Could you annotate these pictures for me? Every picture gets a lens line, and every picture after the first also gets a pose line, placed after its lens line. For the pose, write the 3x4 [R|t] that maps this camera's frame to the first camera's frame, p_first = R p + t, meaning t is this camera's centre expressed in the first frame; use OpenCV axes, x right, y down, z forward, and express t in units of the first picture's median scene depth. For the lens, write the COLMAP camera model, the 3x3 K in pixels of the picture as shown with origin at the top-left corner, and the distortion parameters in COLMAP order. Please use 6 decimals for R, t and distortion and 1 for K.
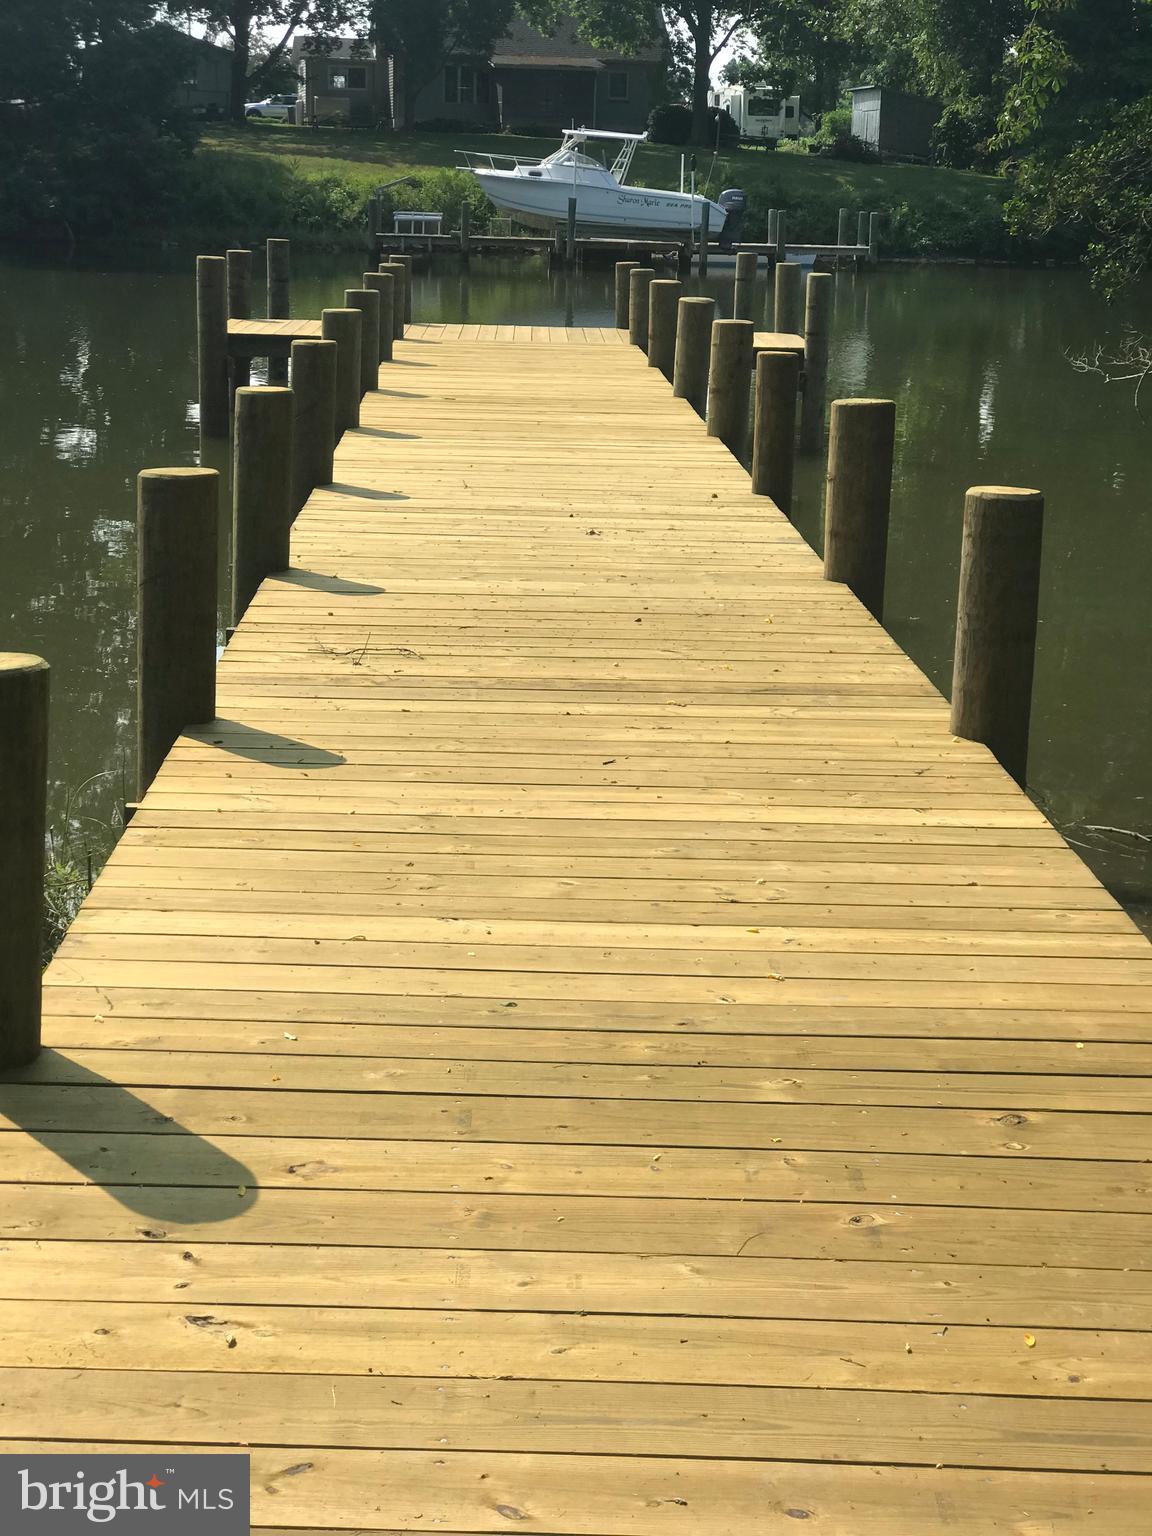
lens RADIAL K [[2562.0, 0, 571.7], [0, 2562.0, 767.2], [0, 0, 1]] dist [0.062319, 0.000000]
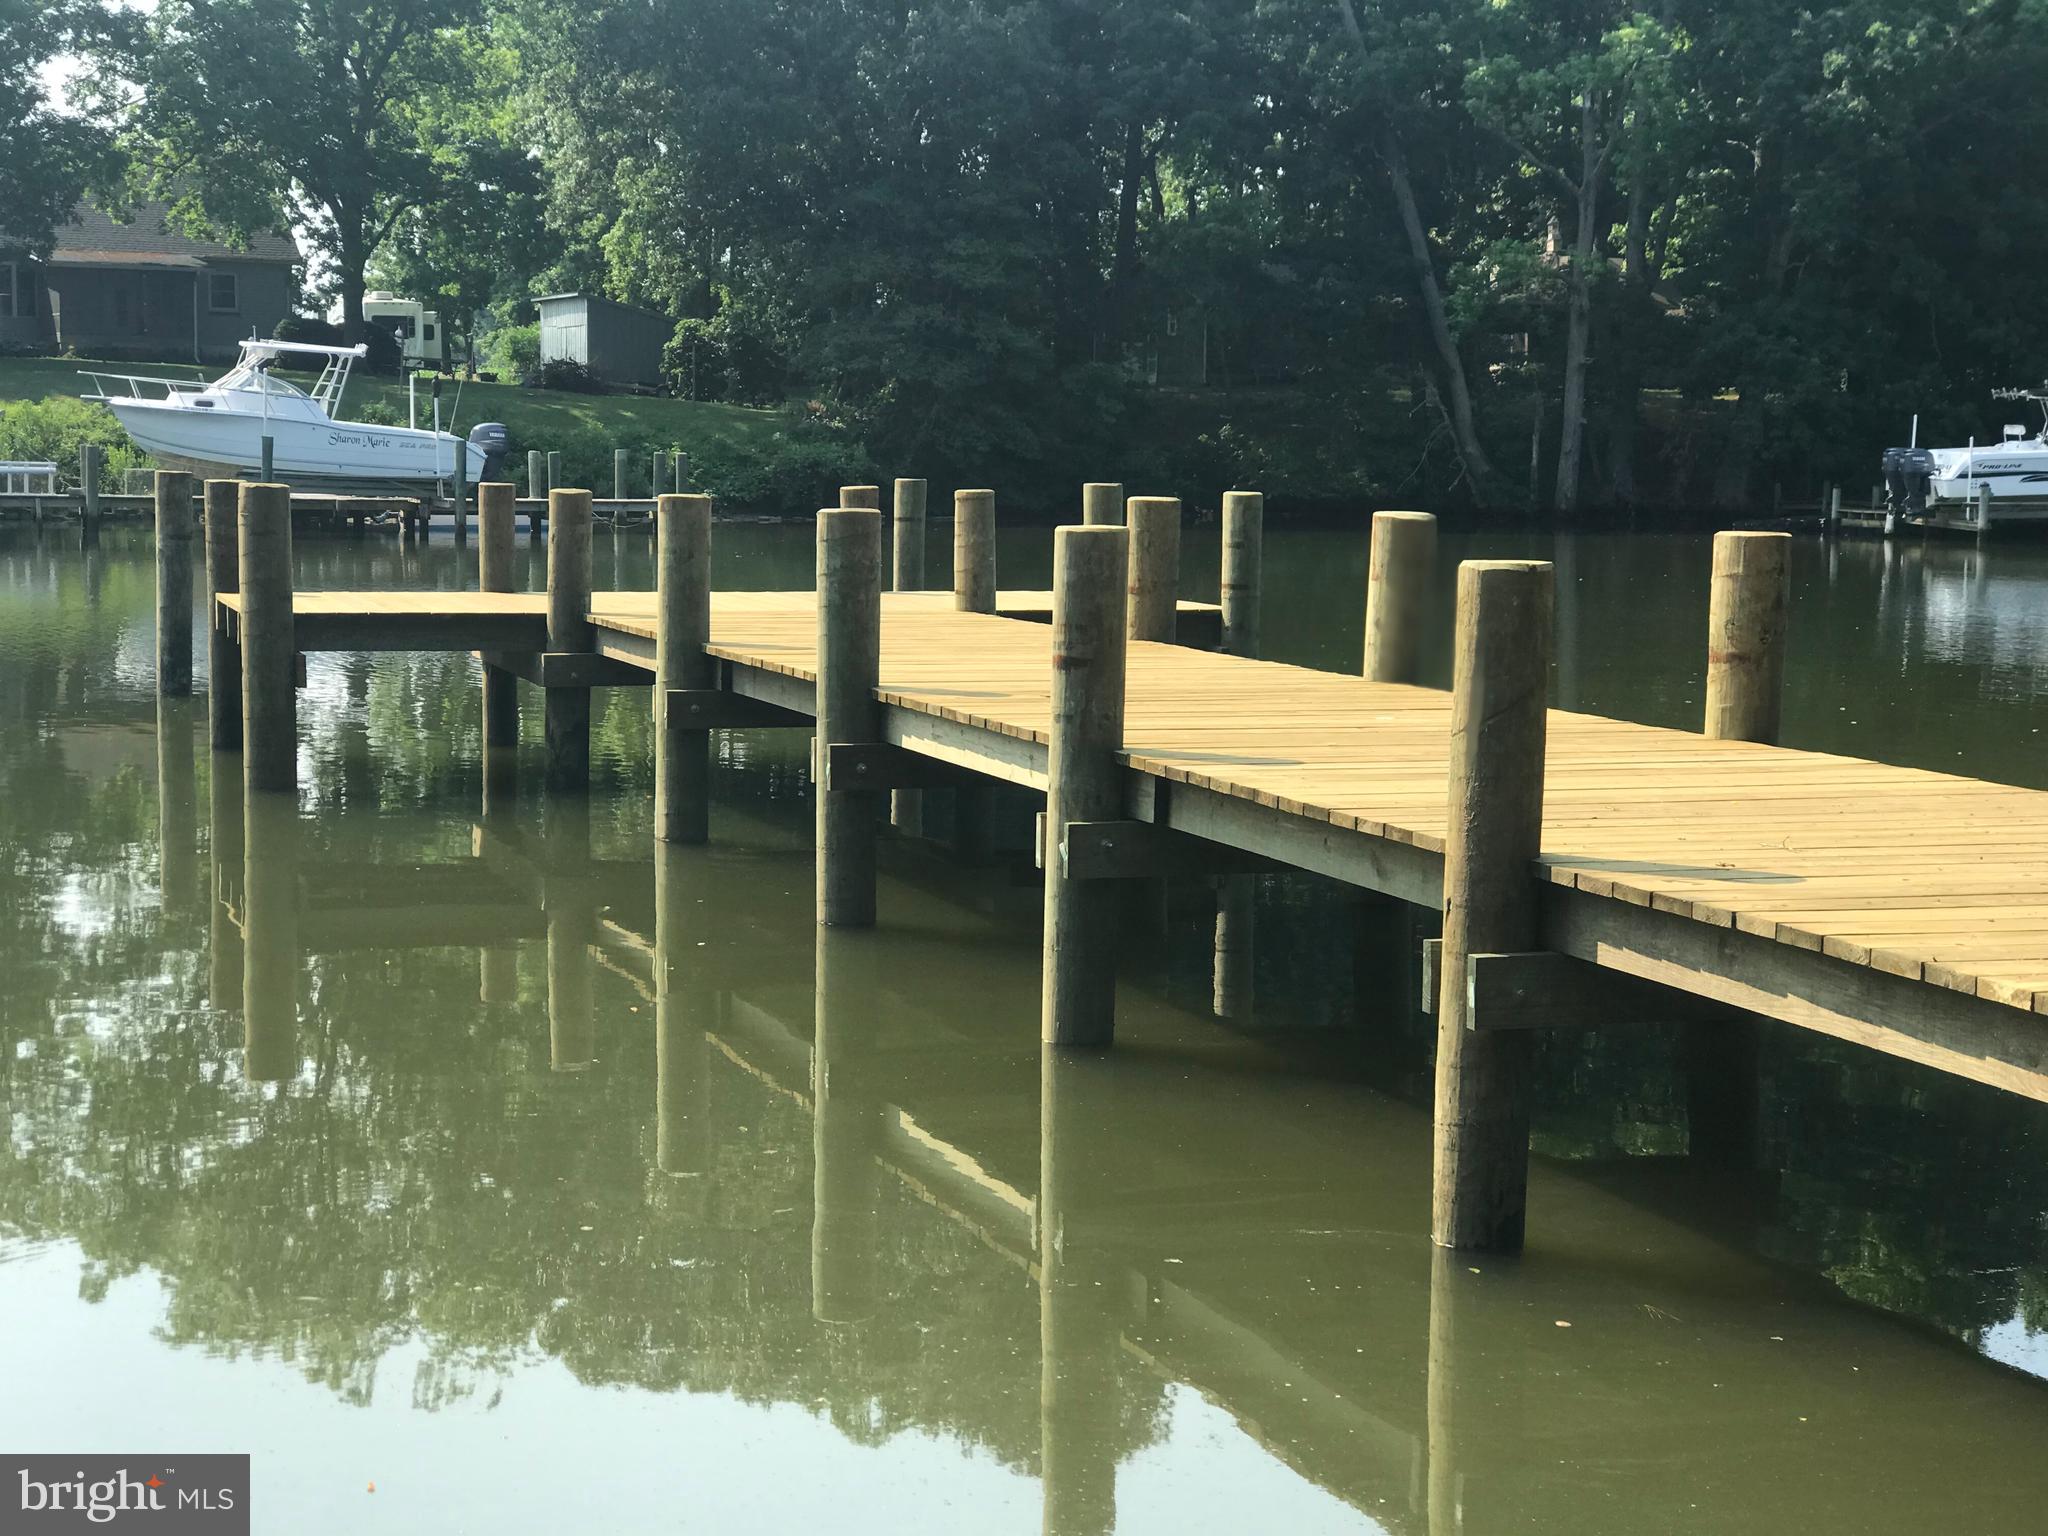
lens RADIAL K [[3416.0, 0, 1029.2], [0, 3416.0, 787.5], [0, 0, 1]] dist [0.062319, 0.000000]
pose [[0.957708, -0.044966, 0.284208, -0.061269], [0.078944, 0.990875, -0.109248, -0.009841], [-0.276702, 0.127064, 0.952518, 0.067956]]
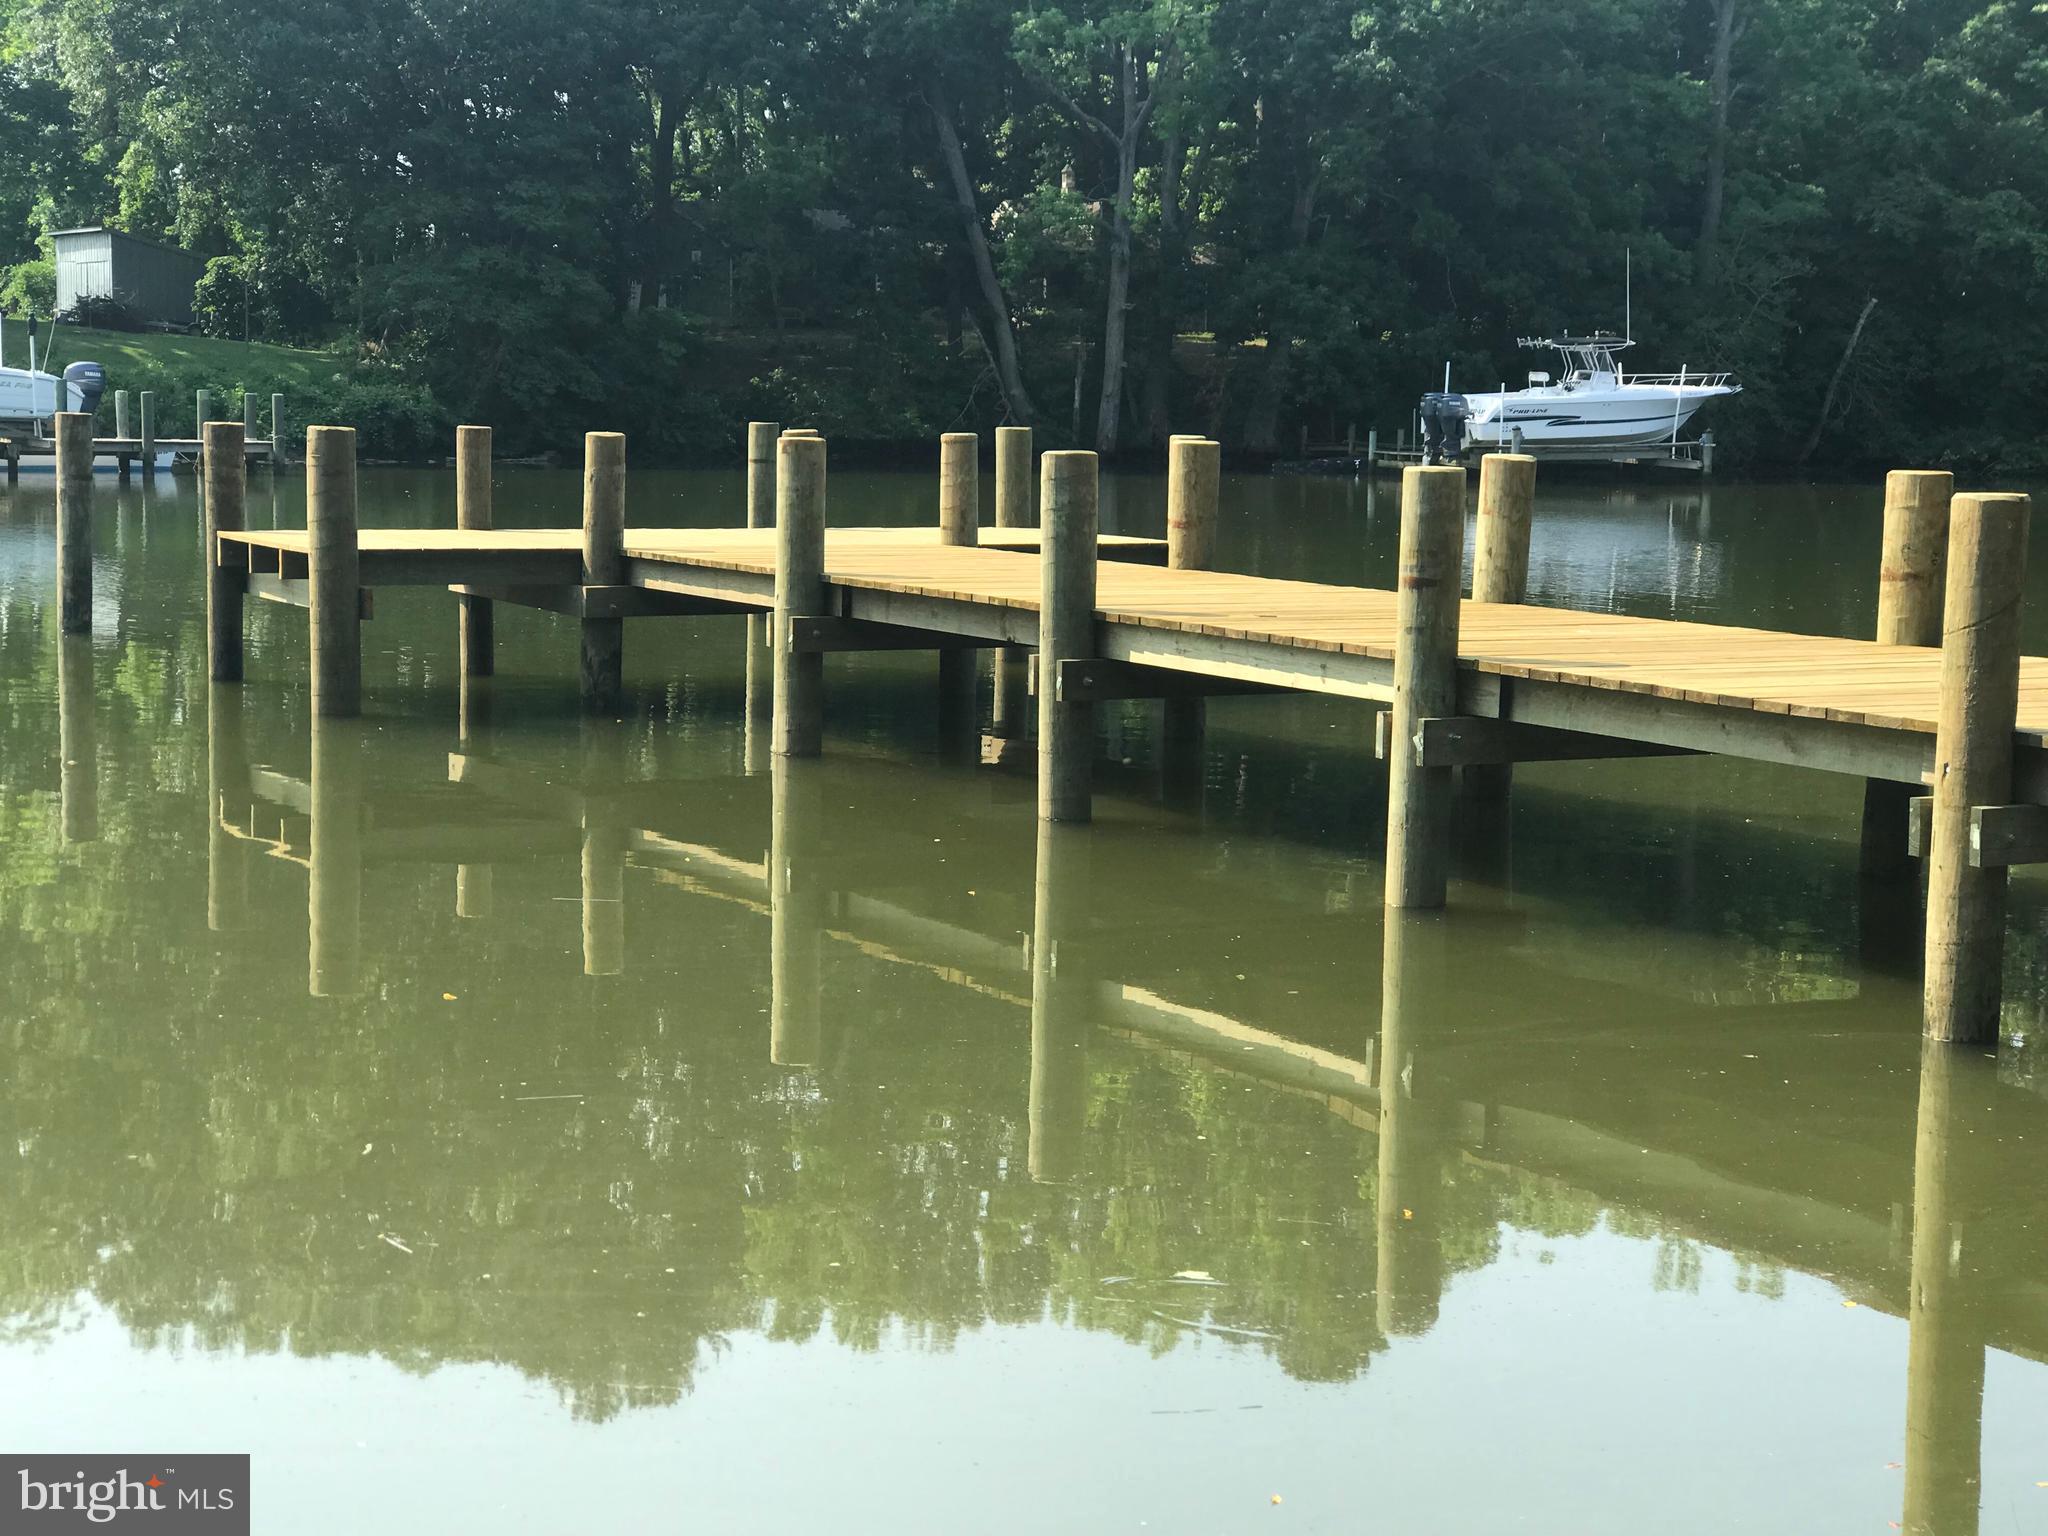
lens RADIAL K [[3416.0, 0, 1008.0], [0, 3416.0, 779.6], [0, 0, 1]] dist [0.062319, 0.000000]
pose [[0.900597, -0.063263, 0.430027, -0.109489], [0.107731, 0.990970, -0.079834, -0.009655], [-0.421093, 0.118225, 0.899279, 0.061388]]
